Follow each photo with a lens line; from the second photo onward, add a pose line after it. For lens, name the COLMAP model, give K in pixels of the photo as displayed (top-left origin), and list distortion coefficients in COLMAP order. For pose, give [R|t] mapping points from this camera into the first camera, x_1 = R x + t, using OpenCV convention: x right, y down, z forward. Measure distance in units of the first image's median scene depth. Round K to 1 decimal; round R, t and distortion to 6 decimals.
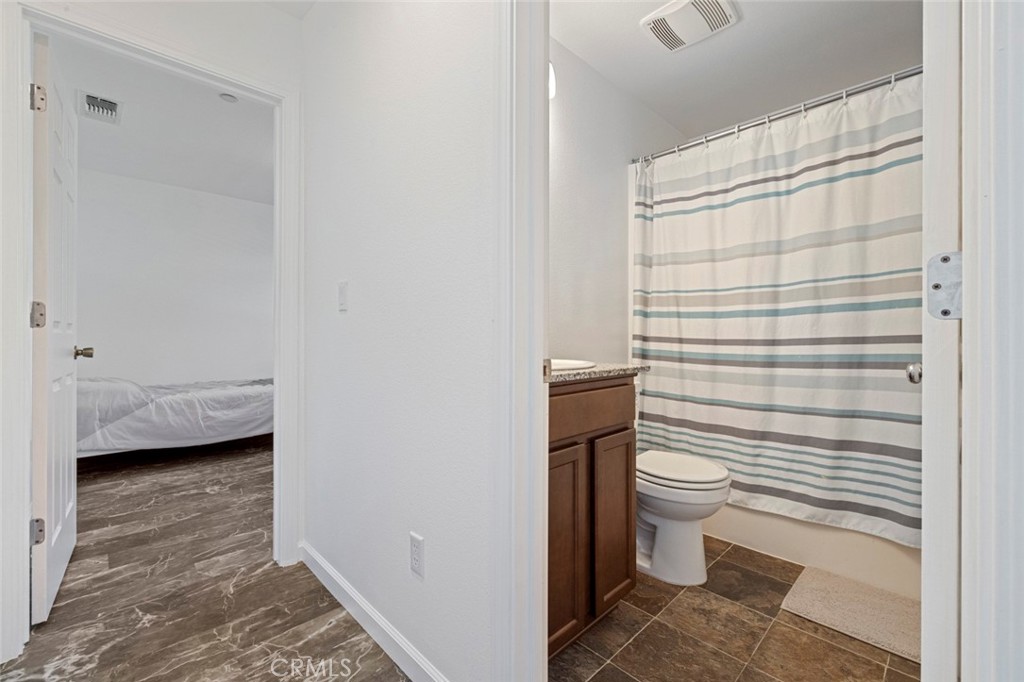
lens RADIAL K [[432.0, 0, 510.7], [0, 432.0, 340.1], [0, 0, 1]] dist [-0.000706, -0.000919]
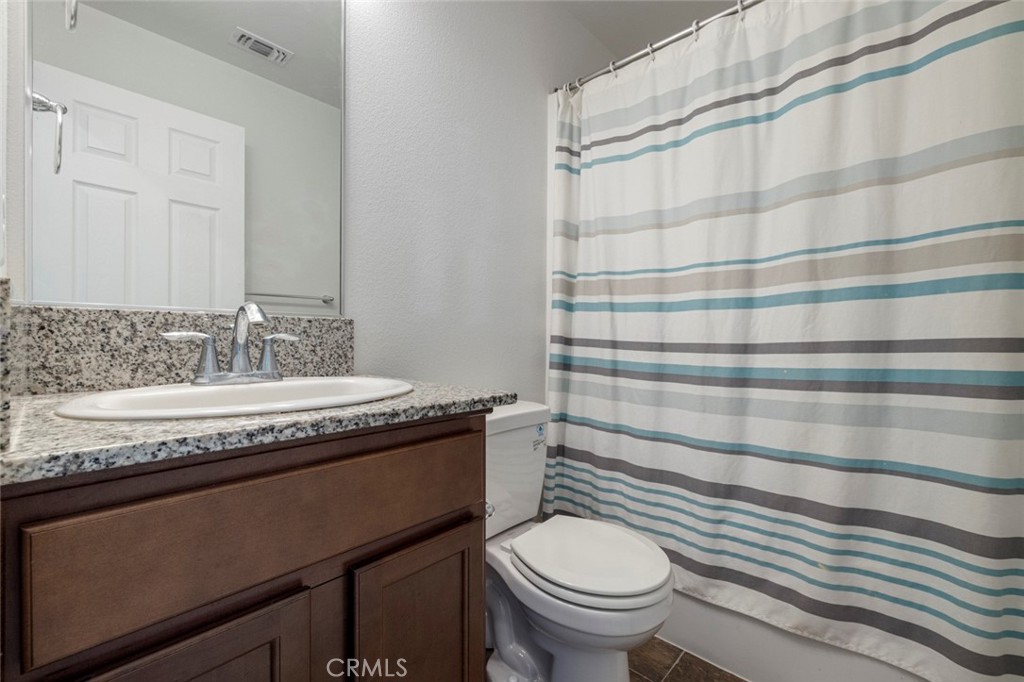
lens RADIAL K [[432.0, 0, 513.9], [0, 432.0, 344.1], [0, 0, 1]] dist [-0.000706, -0.000919]
pose [[0.998104, 0.007458, 0.061097, 0.223616], [-0.007721, 0.999962, 0.004075, -0.001304], [-0.061065, -0.004539, 0.998123, 0.377163]]
